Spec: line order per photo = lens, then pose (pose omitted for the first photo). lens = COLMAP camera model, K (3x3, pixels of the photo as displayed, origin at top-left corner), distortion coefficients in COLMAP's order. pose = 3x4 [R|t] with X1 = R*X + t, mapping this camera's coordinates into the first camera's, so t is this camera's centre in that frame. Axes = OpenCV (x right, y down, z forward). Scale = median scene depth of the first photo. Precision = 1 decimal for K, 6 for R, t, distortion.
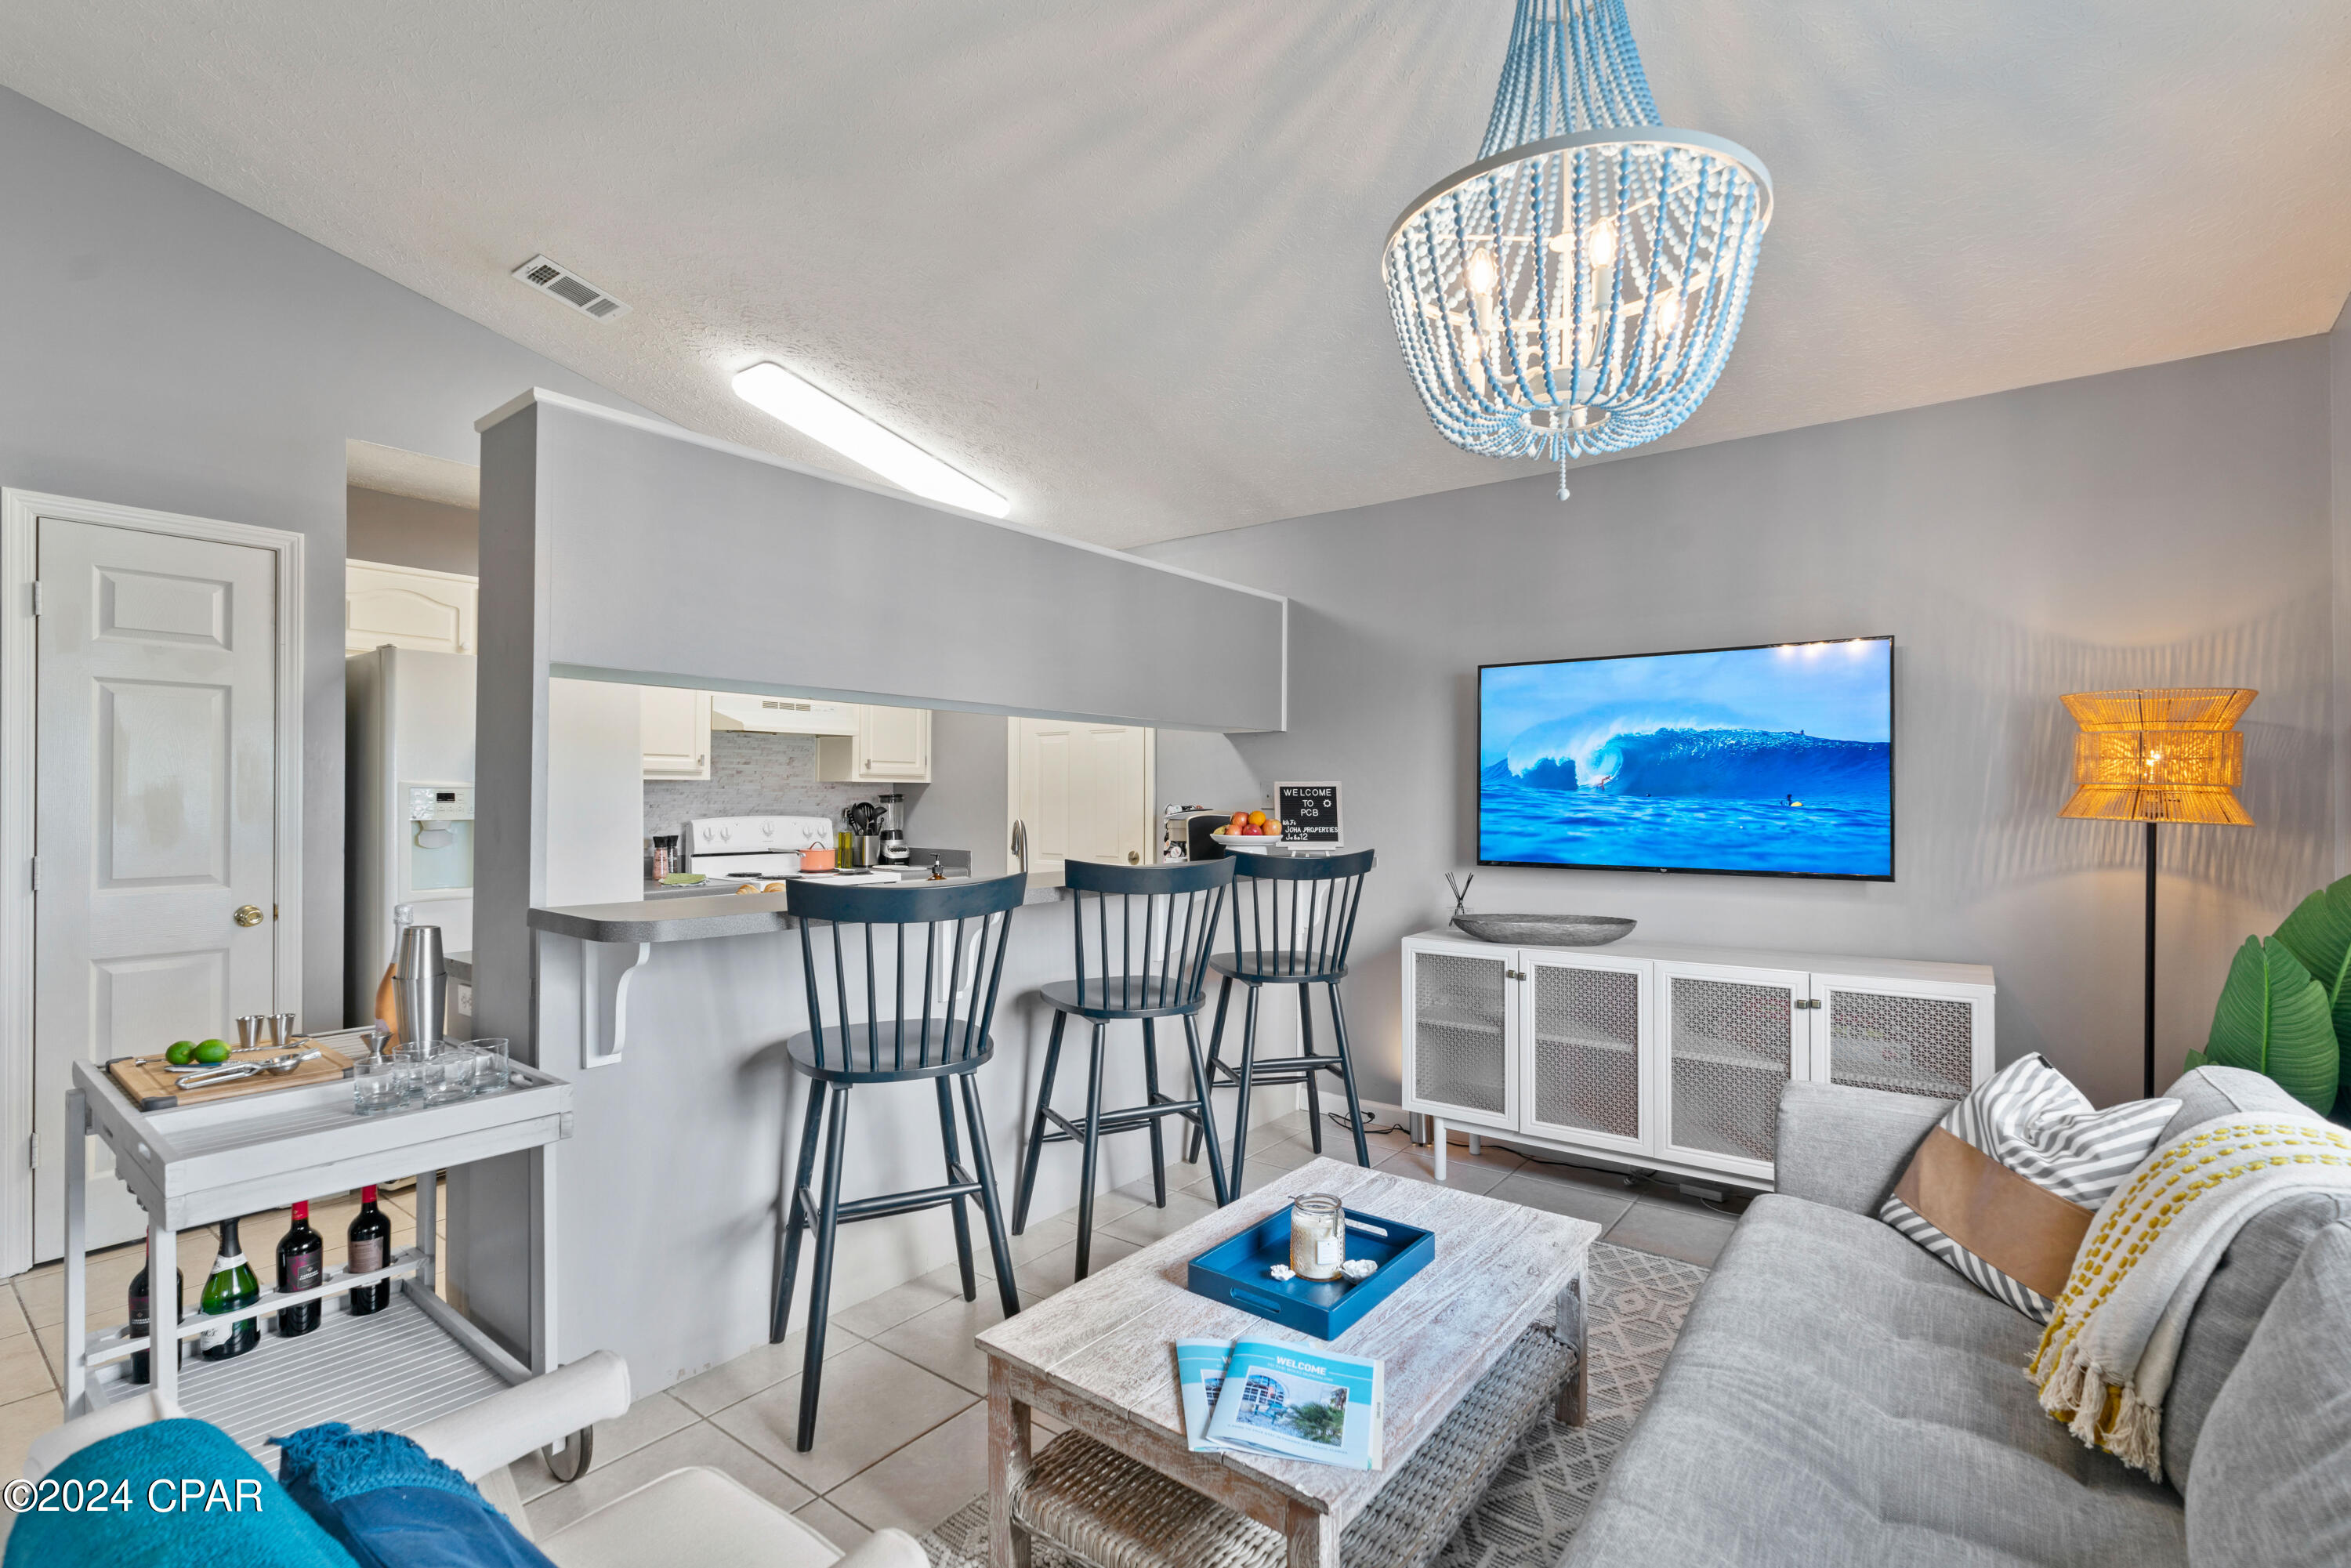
lens RADIAL K [[1062.4, 0, 1170.3], [0, 1062.4, 800.1], [0, 0, 1]] dist [-0.006095, 0.003897]
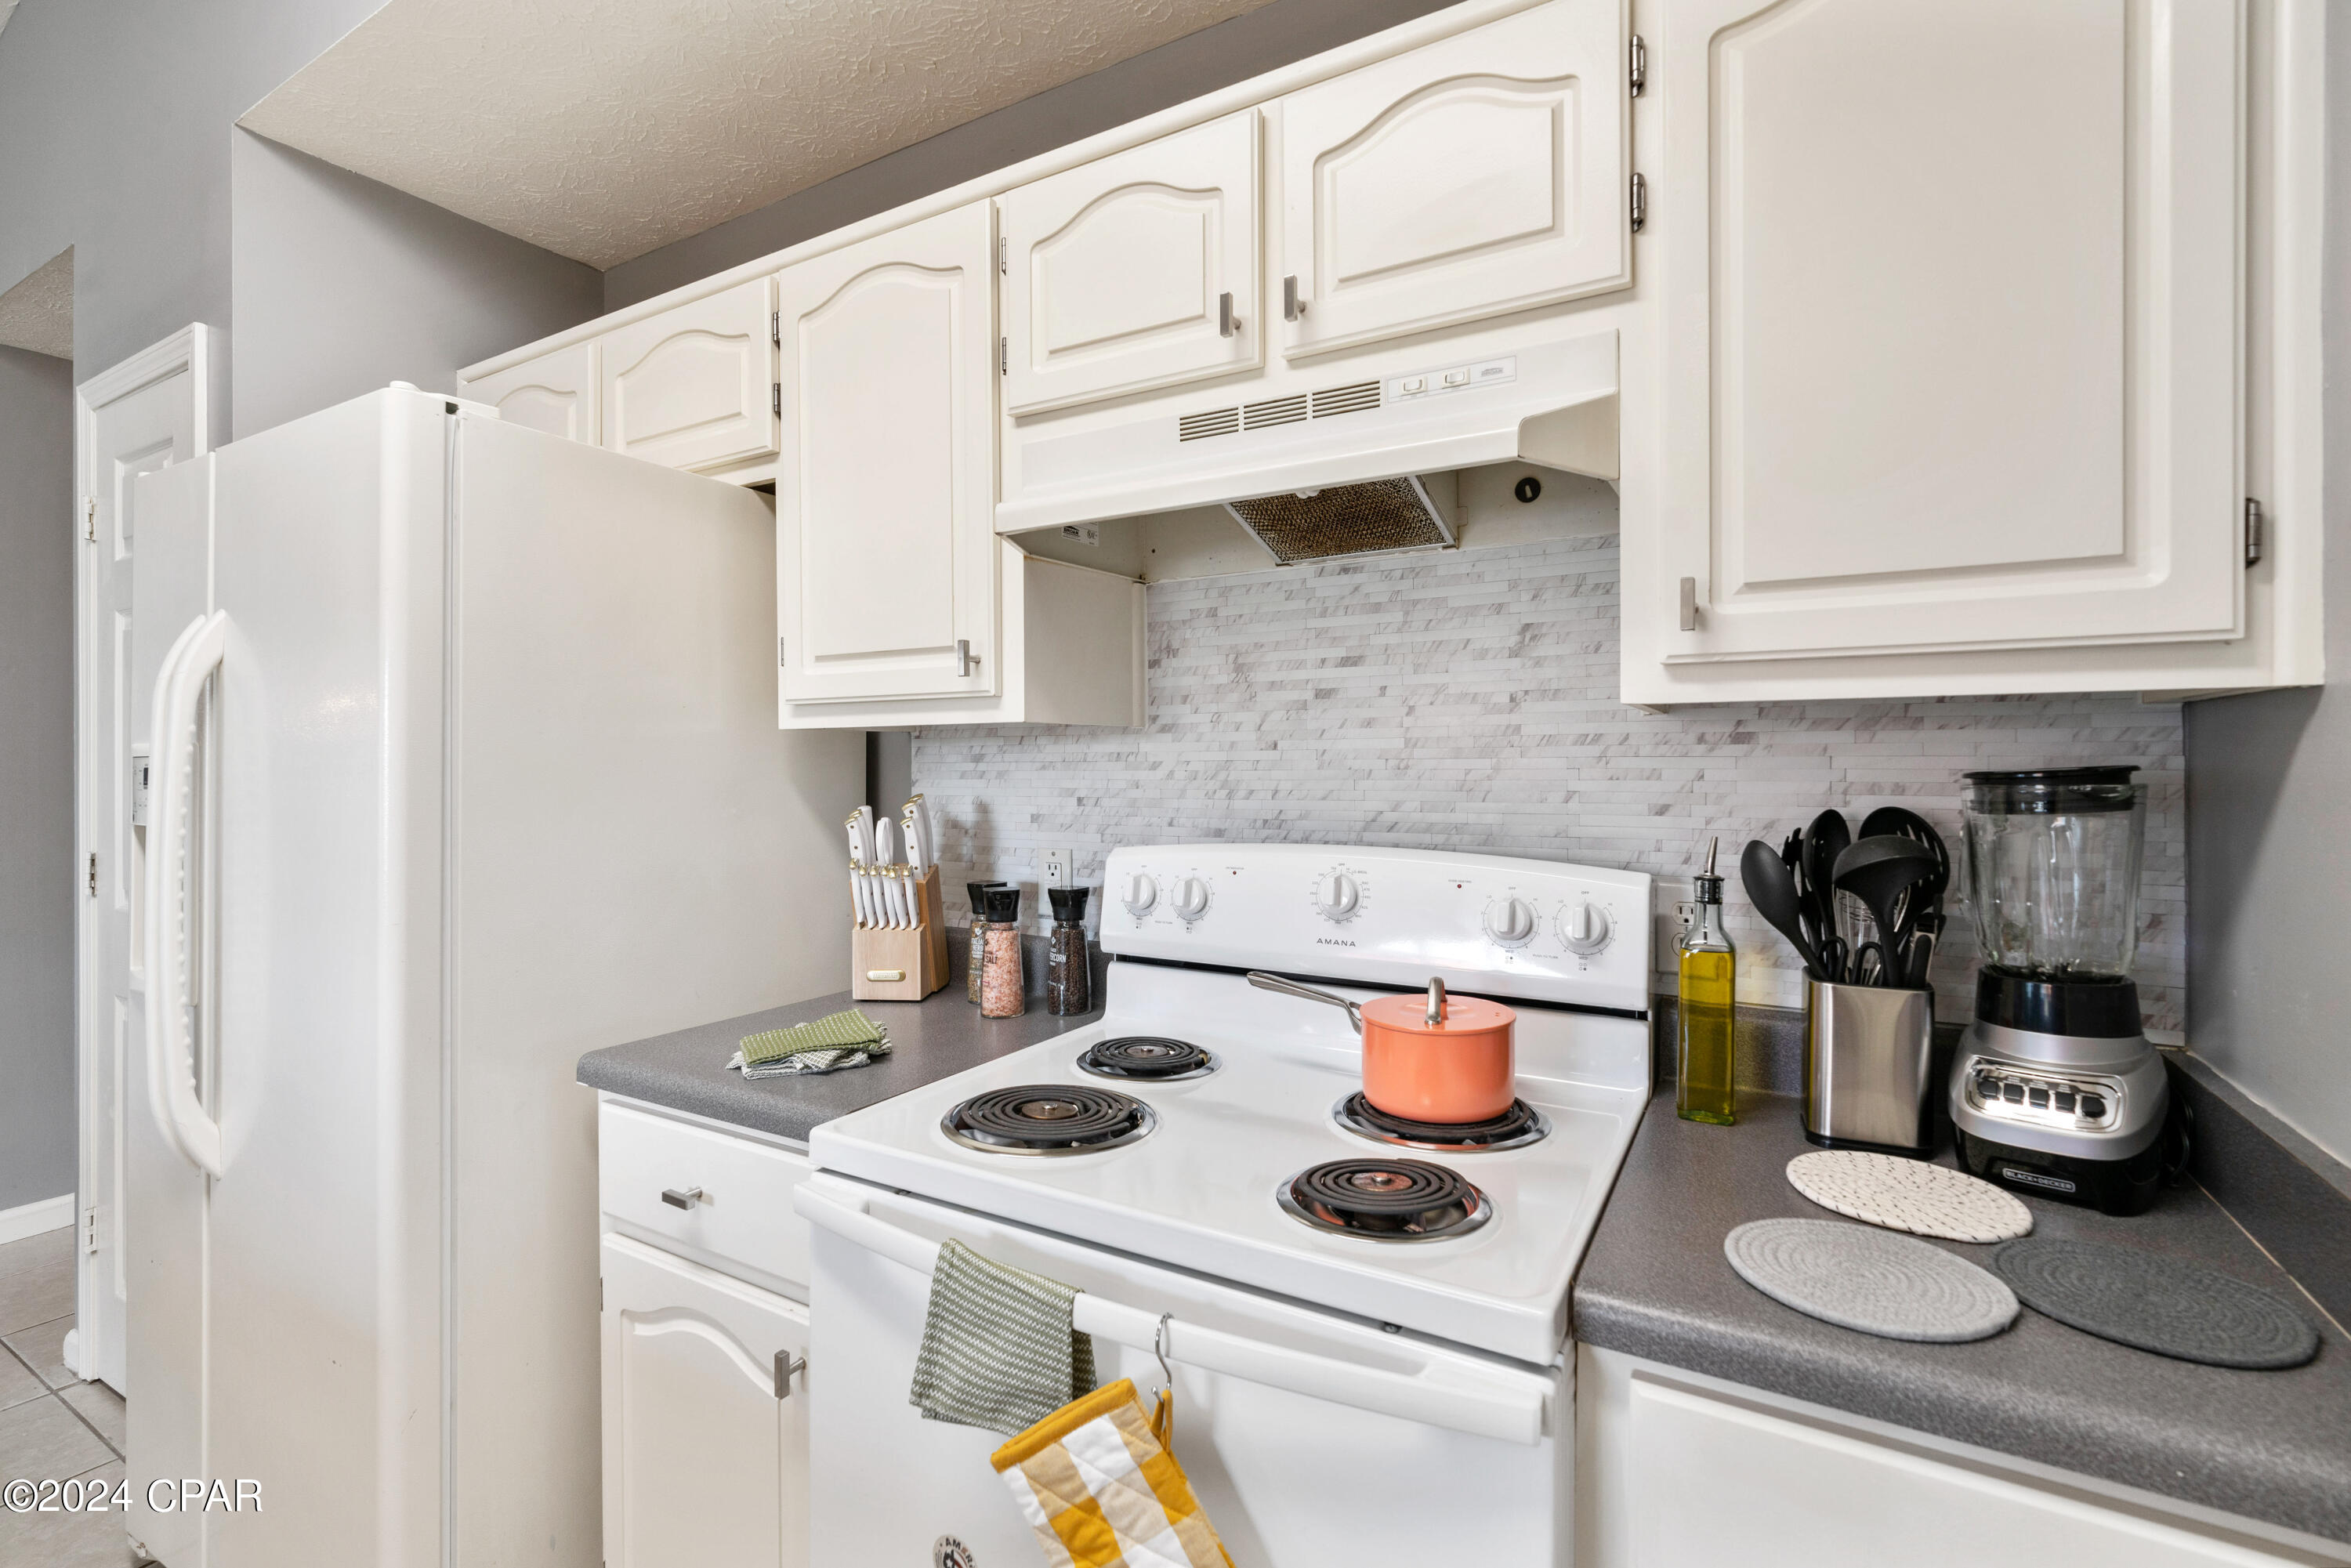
lens RADIAL K [[1062.4, 0, 1175.6], [0, 1062.4, 769.8], [0, 0, 1]] dist [-0.006095, 0.003897]
pose [[0.136012, 0.002879, -0.990703, -0.182169], [-0.006071, 0.999979, 0.002073, -0.008218], [0.990689, 0.005733, 0.136026, 1.416814]]
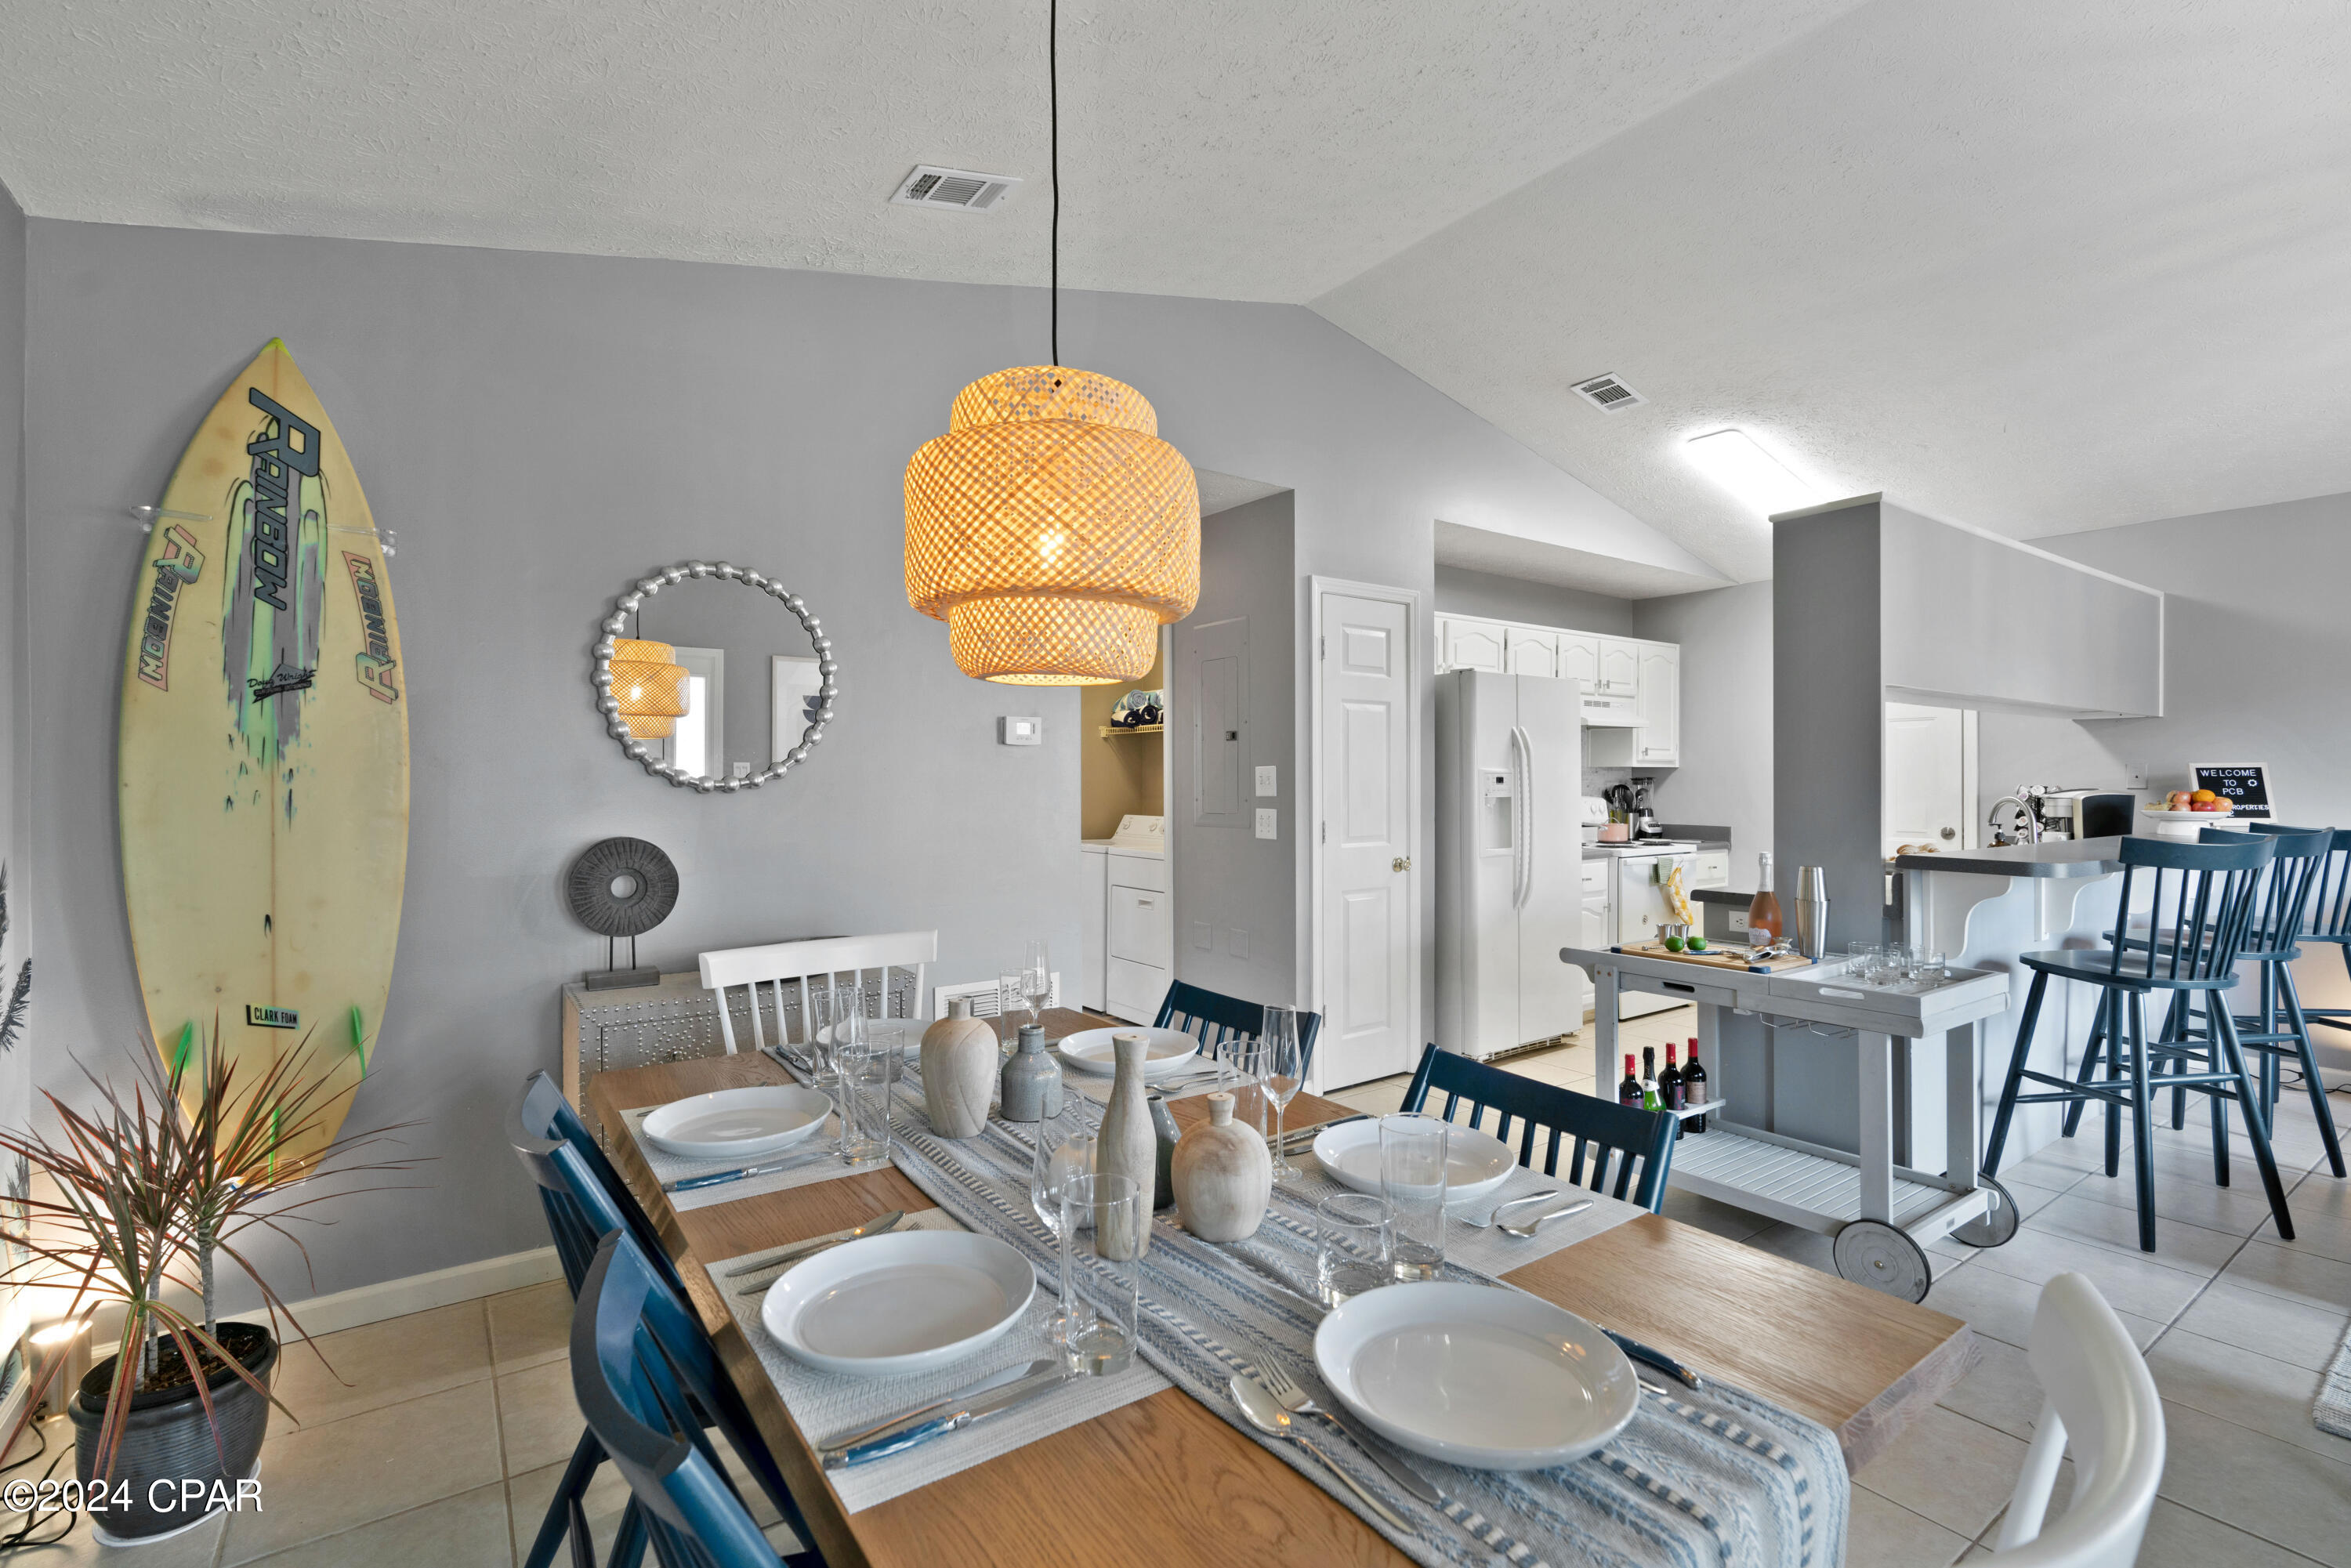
lens RADIAL K [[1062.4, 0, 1171.8], [0, 1062.4, 778.4], [0, 0, 1]] dist [-0.006095, 0.003897]
pose [[0.955239, -0.004514, -0.295800, -0.697849], [0.002884, 0.999978, -0.005948, 0.002002], [0.295821, 0.004829, 0.955231, -0.416403]]
